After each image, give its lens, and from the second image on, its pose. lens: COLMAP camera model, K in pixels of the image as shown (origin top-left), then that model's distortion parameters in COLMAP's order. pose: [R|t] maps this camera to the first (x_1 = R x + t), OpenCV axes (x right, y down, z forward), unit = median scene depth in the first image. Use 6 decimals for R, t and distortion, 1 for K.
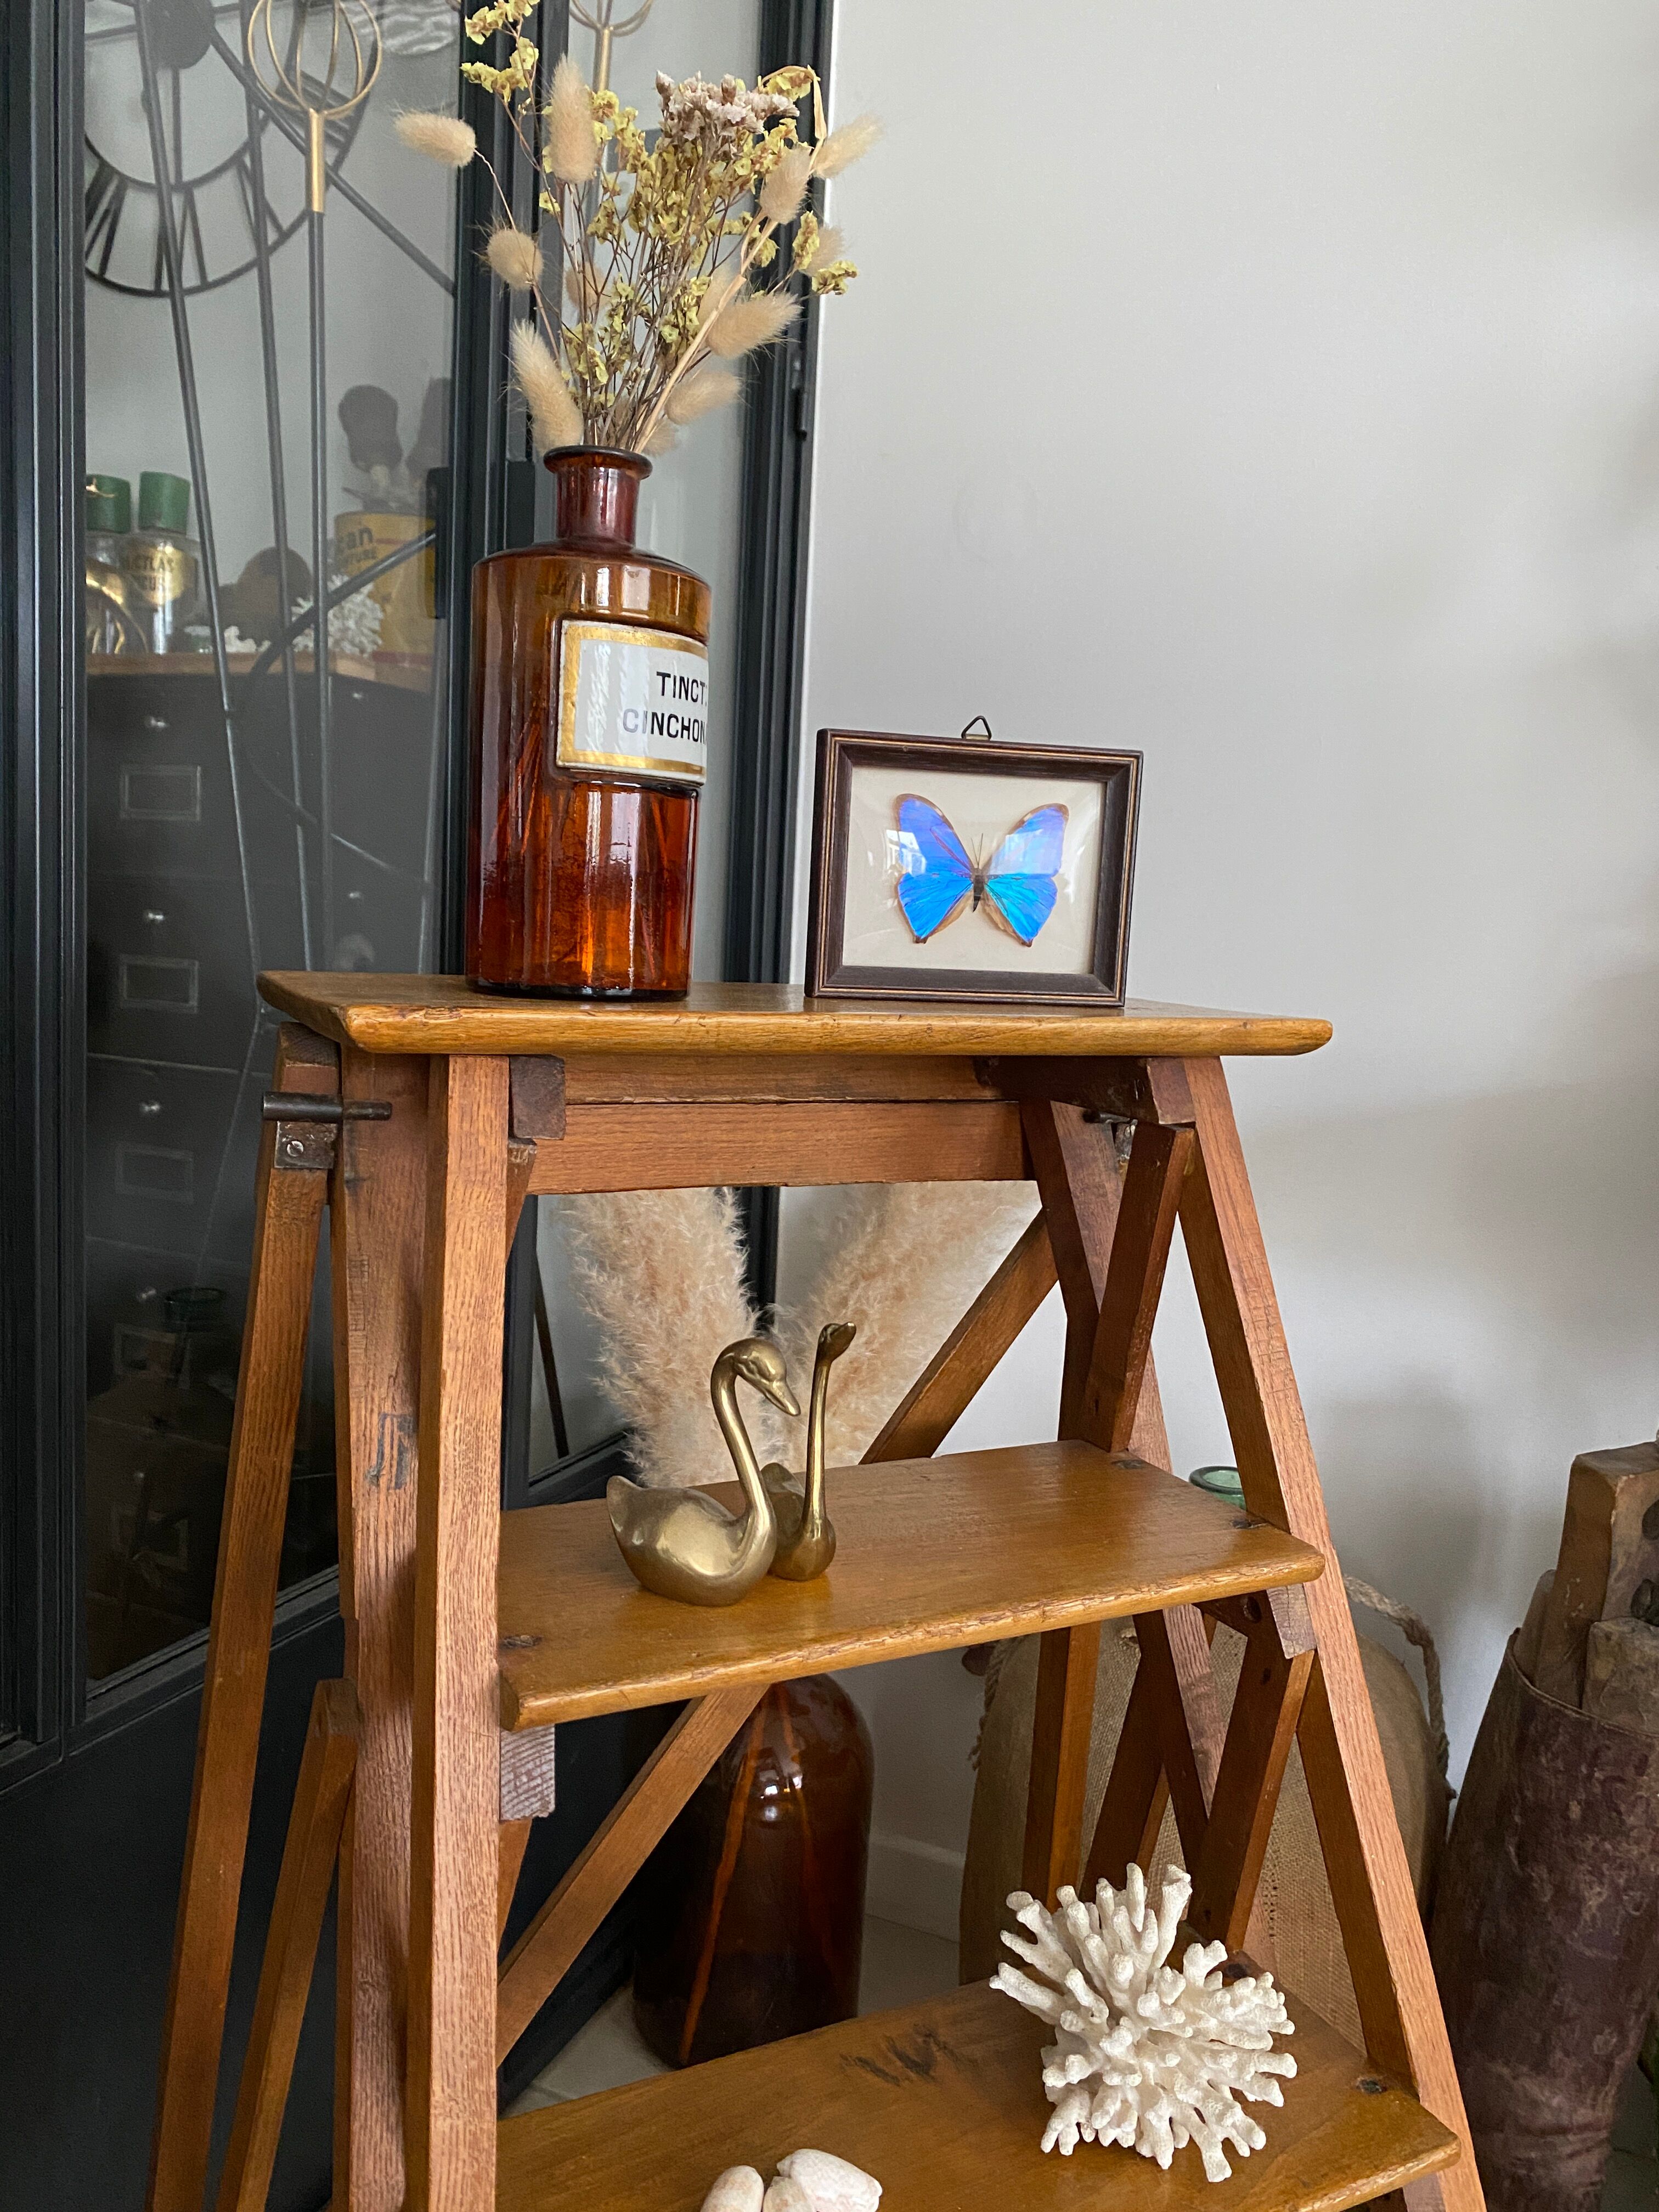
lens RADIAL K [[1691.6, 0, 820.3], [0, 1691.6, 1084.3], [0, 0, 1]] dist [0.025262, -0.020584]
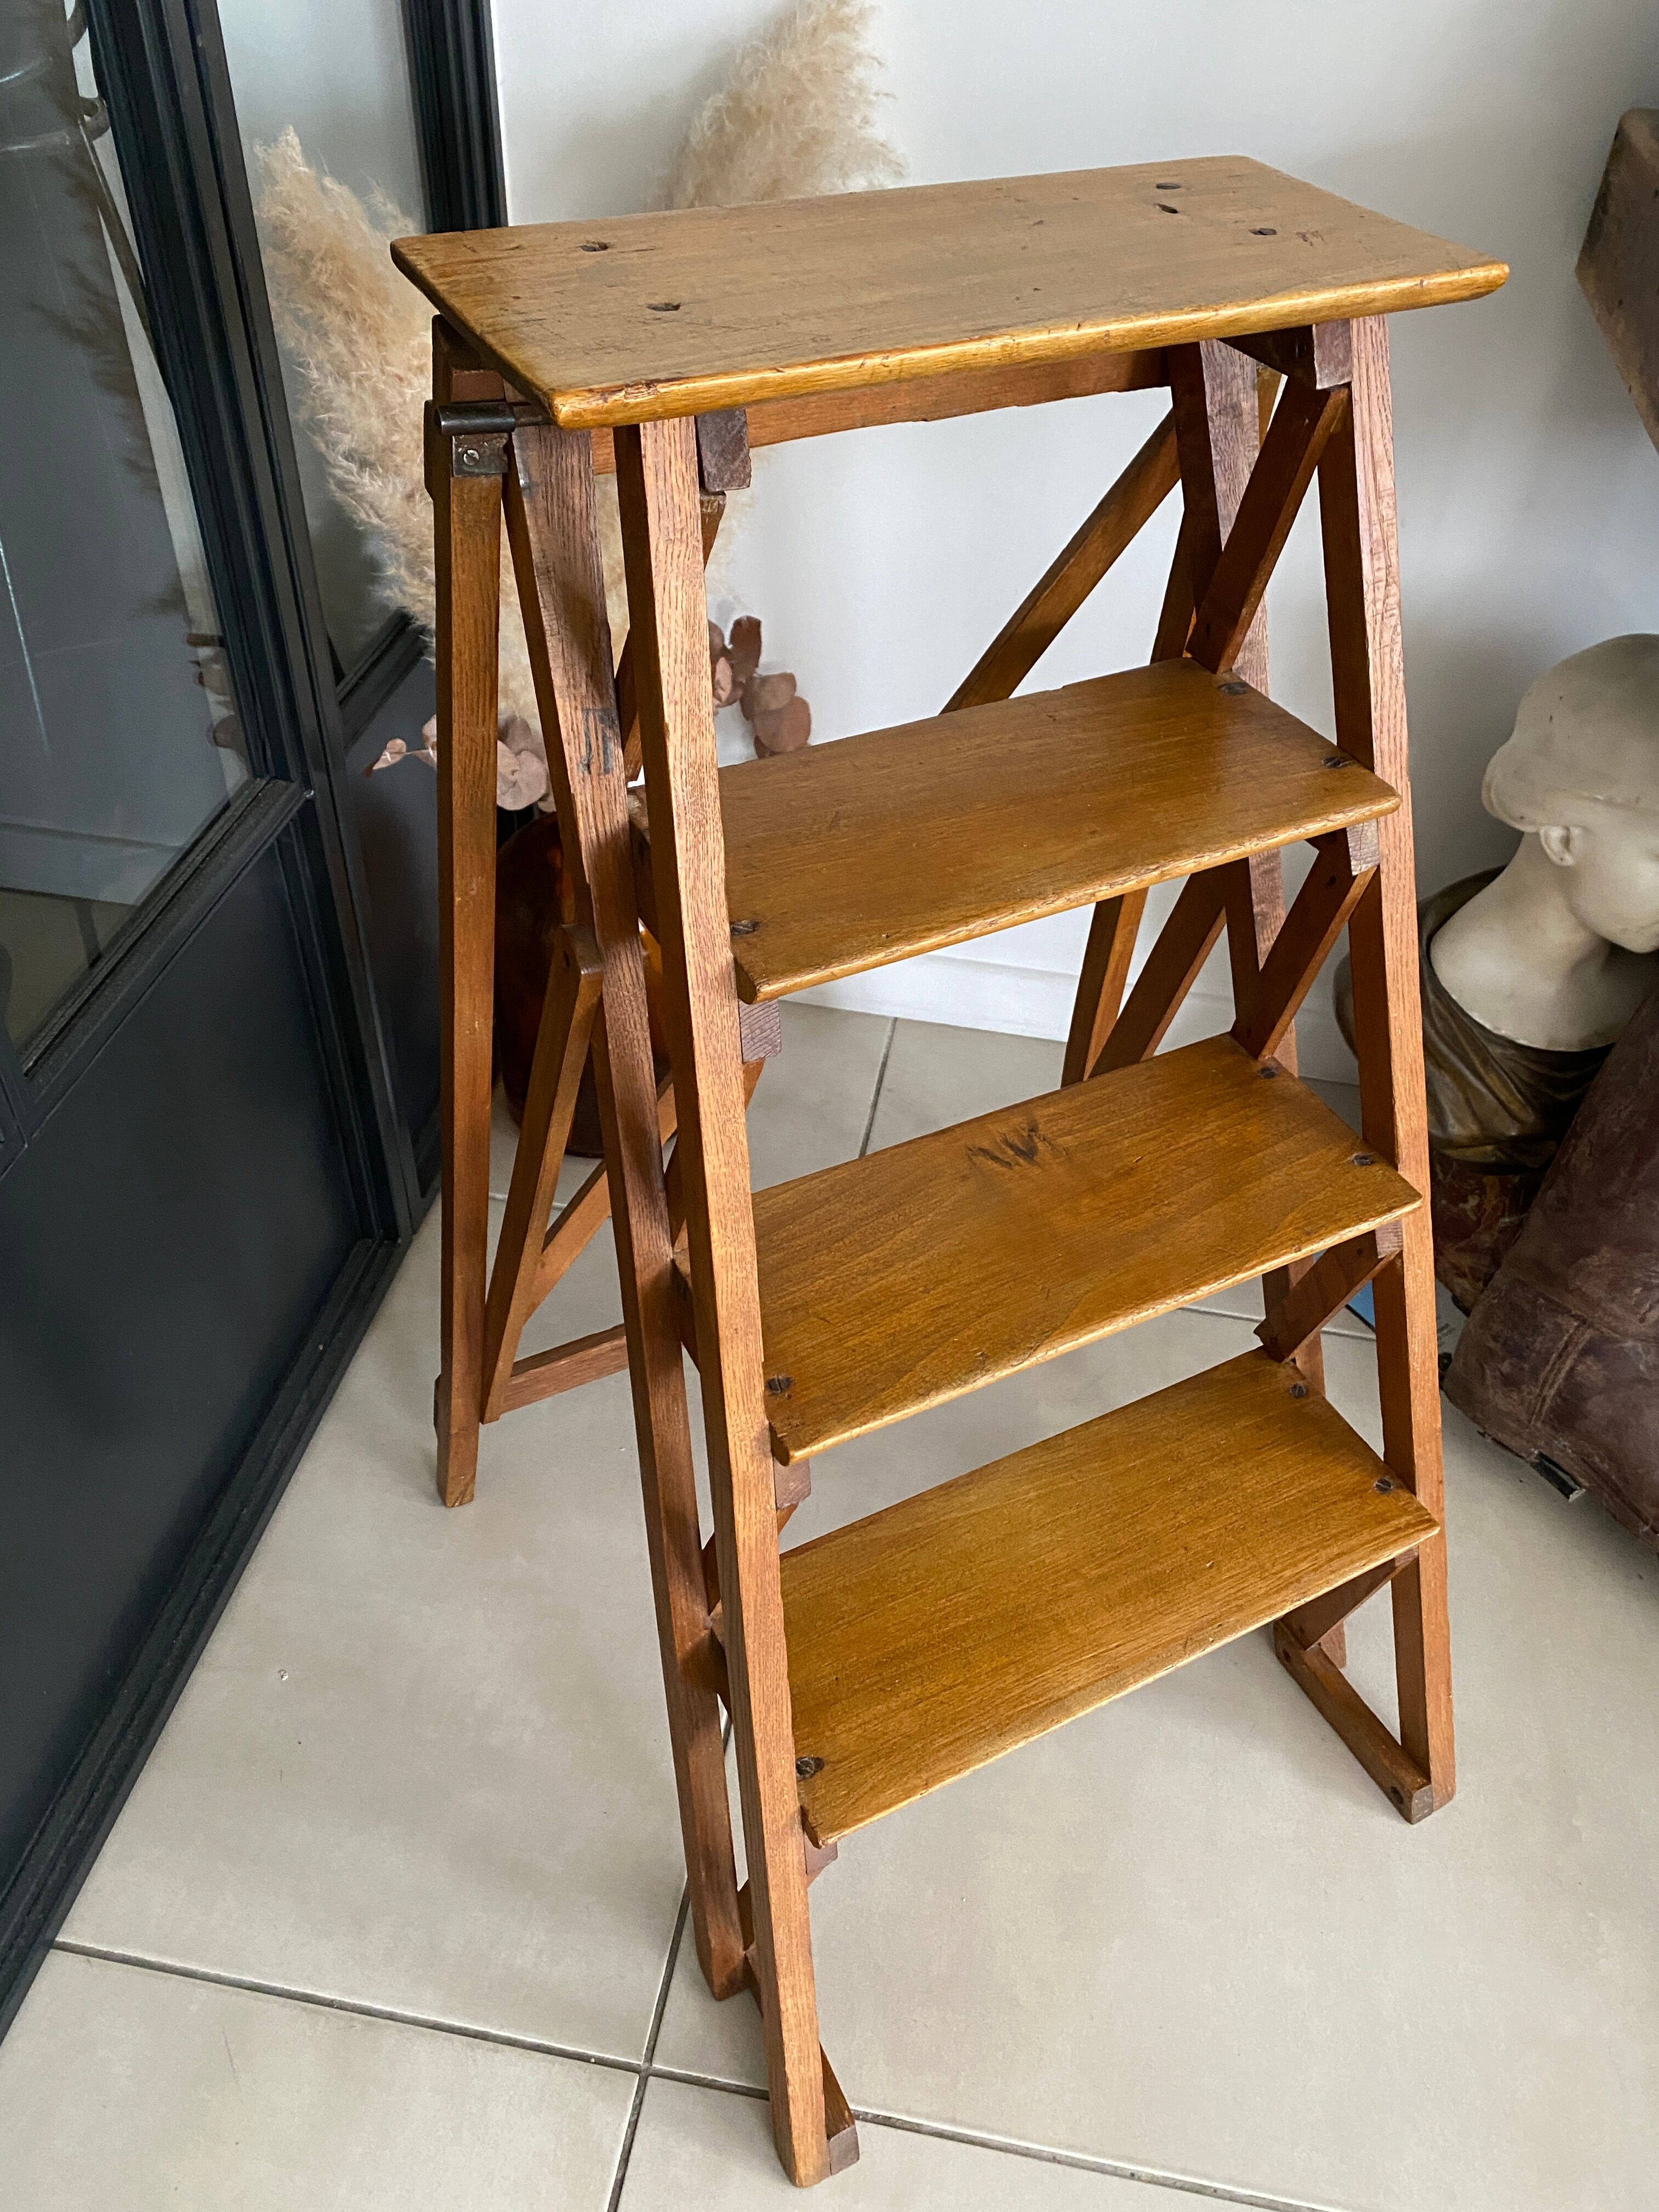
lens RADIAL K [[1691.6, 0, 832.2], [0, 1691.6, 1090.3], [0, 0, 1]] dist [0.025262, -0.020584]
pose [[0.999886, -0.014770, 0.003266, -0.065936], [0.010127, 0.813971, 0.580817, -0.158767], [-0.011237, -0.580718, 0.814027, -0.035004]]
